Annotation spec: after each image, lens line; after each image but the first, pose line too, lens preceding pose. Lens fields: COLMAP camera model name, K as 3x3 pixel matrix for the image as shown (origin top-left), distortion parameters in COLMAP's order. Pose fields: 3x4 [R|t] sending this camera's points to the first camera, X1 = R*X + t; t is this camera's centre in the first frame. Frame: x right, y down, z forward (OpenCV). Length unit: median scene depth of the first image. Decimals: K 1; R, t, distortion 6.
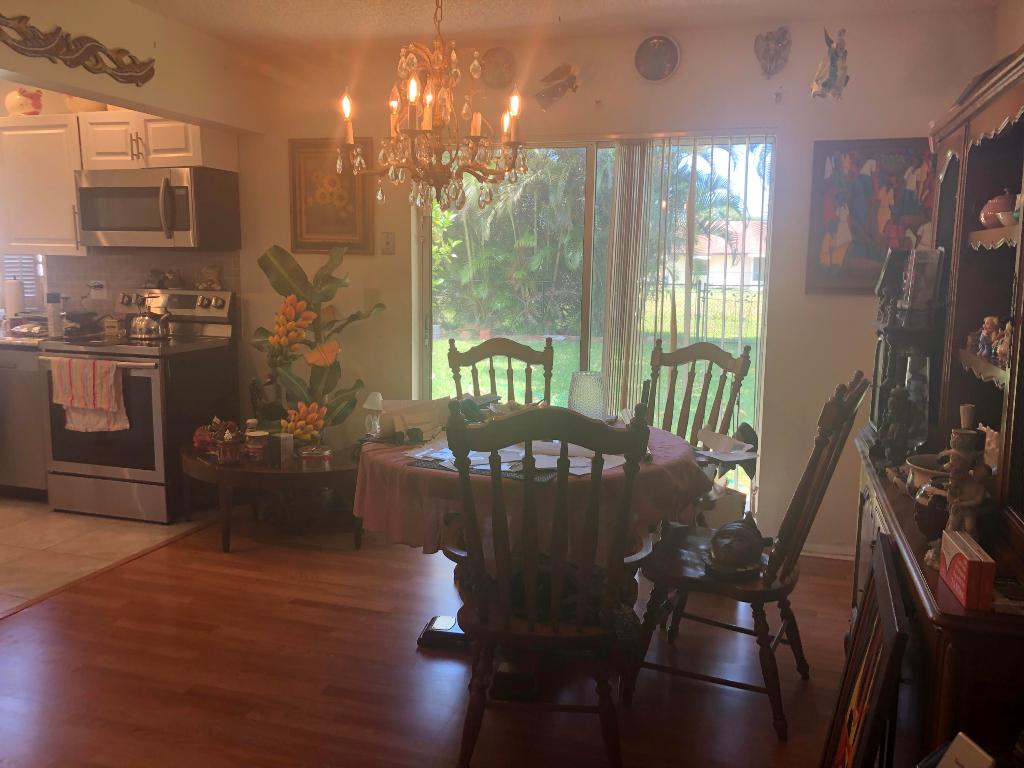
lens RADIAL K [[832.9, 0, 512.0], [0, 832.9, 384.0], [0, 0, 1]] dist [0.009283, -0.021594]
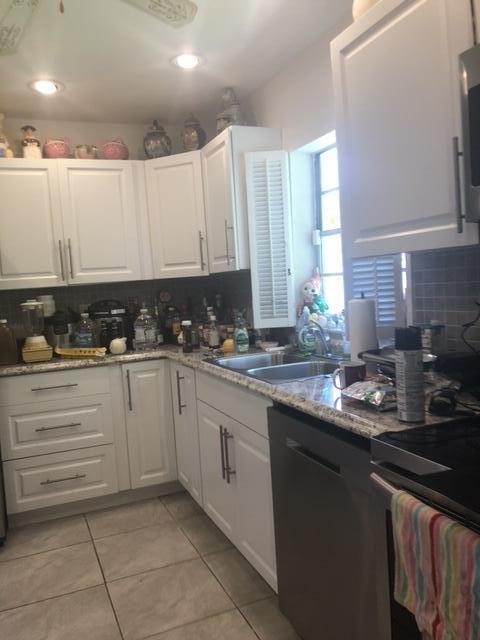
lens RADIAL K [[520.6, 0, 239.8], [0, 520.6, 344.0], [0, 0, 1]] dist [0.009283, -0.021594]
pose [[0.644112, 0.021809, -0.764620, -0.373280], [-0.026392, 0.999632, 0.006280, -0.095421], [0.764476, 0.016134, 0.644451, 0.712285]]
